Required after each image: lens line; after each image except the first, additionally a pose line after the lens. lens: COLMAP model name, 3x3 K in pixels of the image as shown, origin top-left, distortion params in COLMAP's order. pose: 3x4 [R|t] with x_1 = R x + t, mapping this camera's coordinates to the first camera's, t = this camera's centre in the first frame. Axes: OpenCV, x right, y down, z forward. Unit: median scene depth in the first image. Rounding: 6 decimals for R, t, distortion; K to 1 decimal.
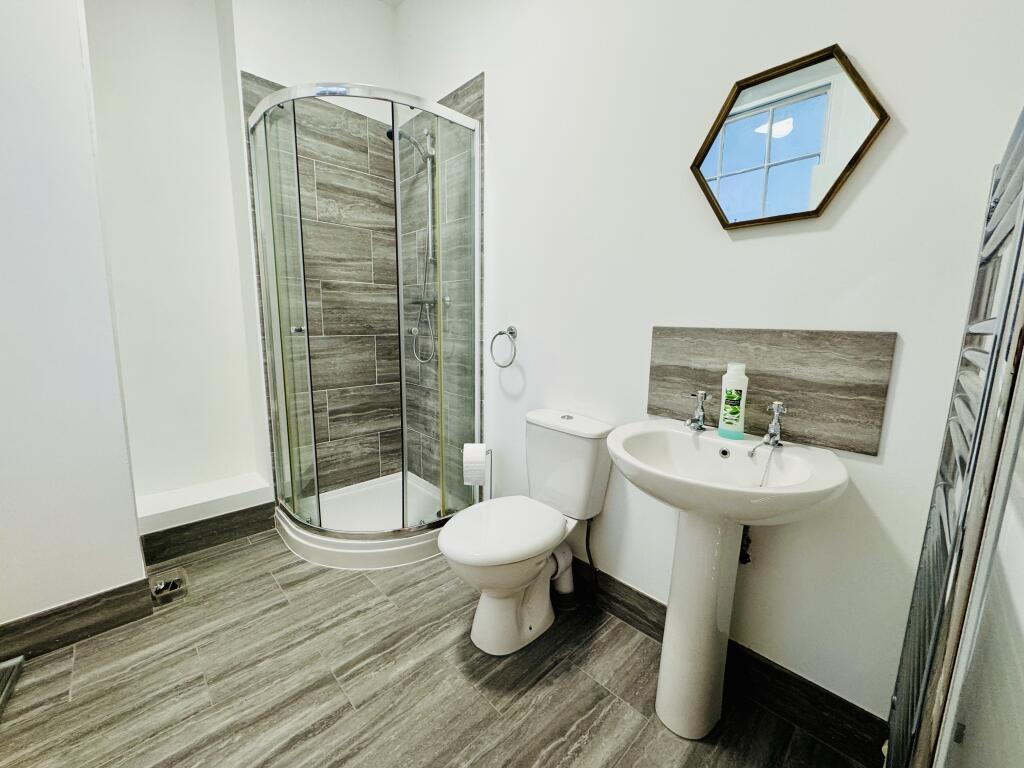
lens RADIAL K [[394.9, 0, 488.1], [0, 394.9, 374.6], [0, 0, 1]] dist [0.001198, 0.000175]
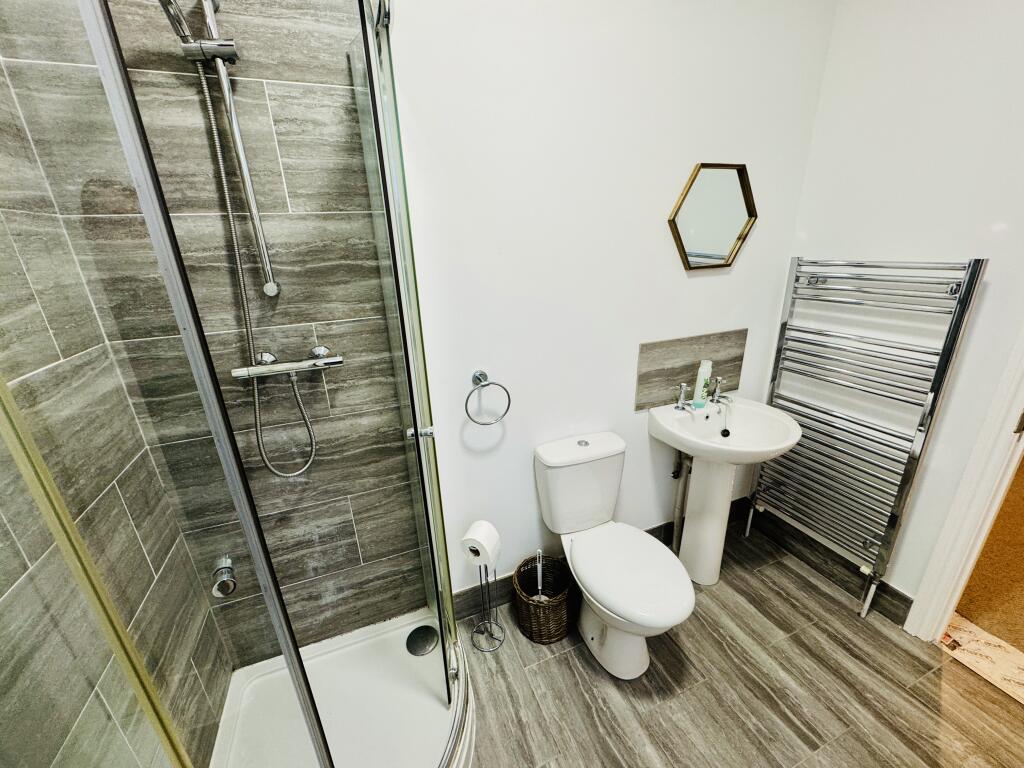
lens RADIAL K [[413.4, 0, 512.0], [0, 413.4, 384.0], [0, 0, 1]] dist [-0.001288, 0.000013]
pose [[0.363203, -0.340234, 0.867366, -0.907457], [0.180351, 0.939006, 0.292815, -0.467788], [-0.914088, 0.050079, 0.402411, 0.884384]]
